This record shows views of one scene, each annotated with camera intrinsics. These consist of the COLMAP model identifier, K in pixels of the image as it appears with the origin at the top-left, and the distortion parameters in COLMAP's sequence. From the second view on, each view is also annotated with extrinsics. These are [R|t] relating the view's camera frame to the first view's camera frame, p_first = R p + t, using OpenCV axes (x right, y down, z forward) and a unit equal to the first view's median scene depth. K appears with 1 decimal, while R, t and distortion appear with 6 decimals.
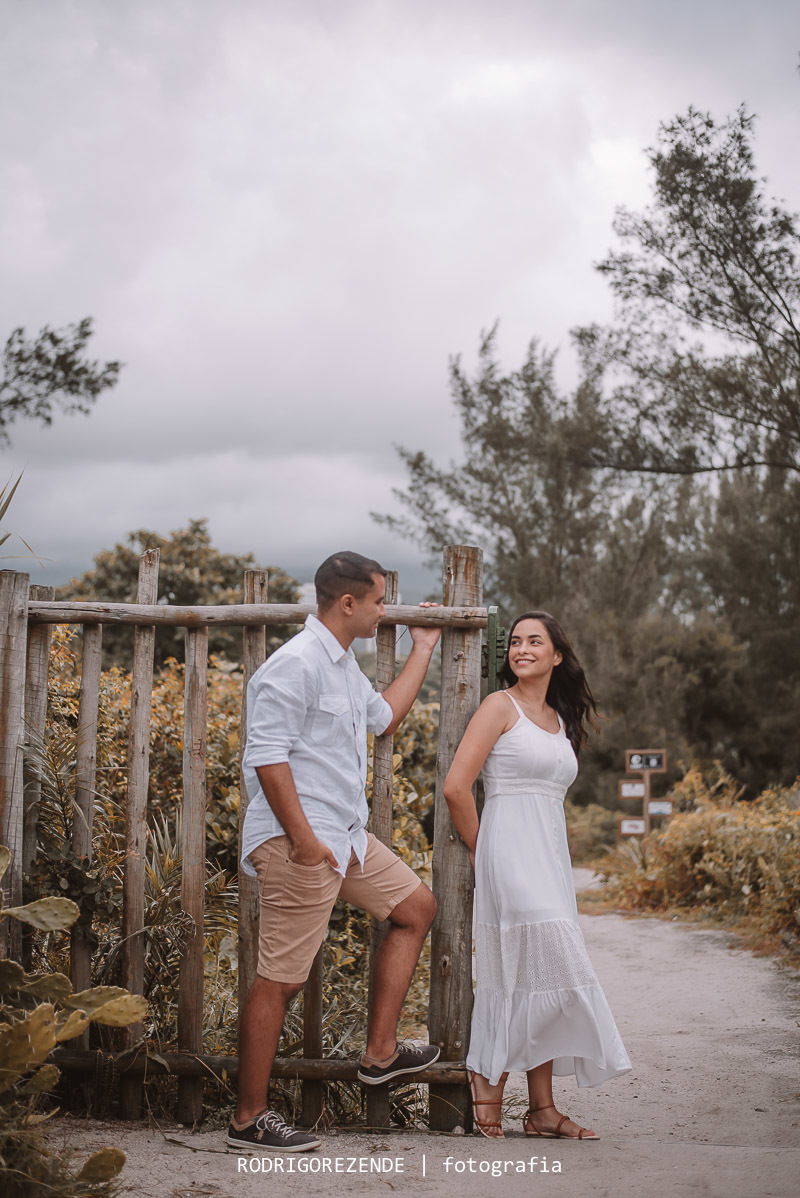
lens RADIAL K [[1751.9, 0, 400.0], [0, 1751.9, 599.0], [0, 0, 1]] dist [-0.097236, 0.046477]
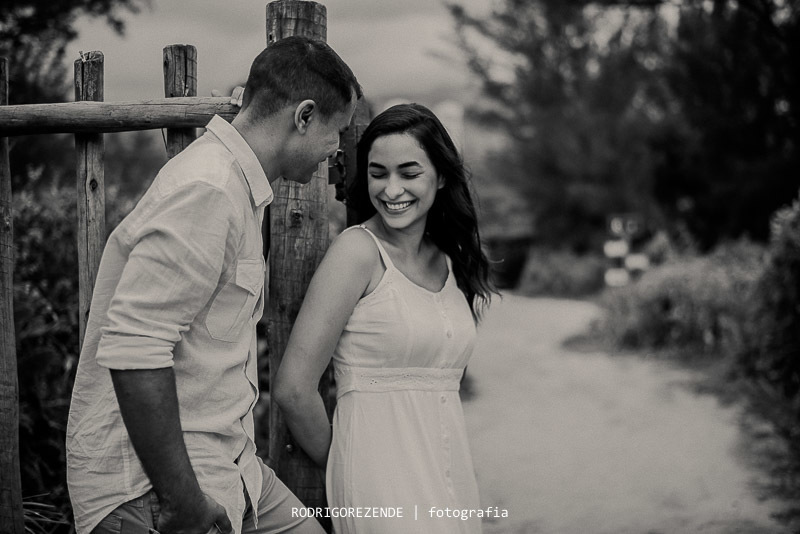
lens RADIAL K [[1169.9, 0, 400.0], [0, 1169.9, 267.0], [0, 0, 1]] dist [-0.097236, 0.046477]
pose [[0.997665, -0.037464, -0.057106, 0.021684], [0.044624, 0.990540, 0.129765, 0.002816], [0.051704, -0.132011, 0.989899, 0.129556]]
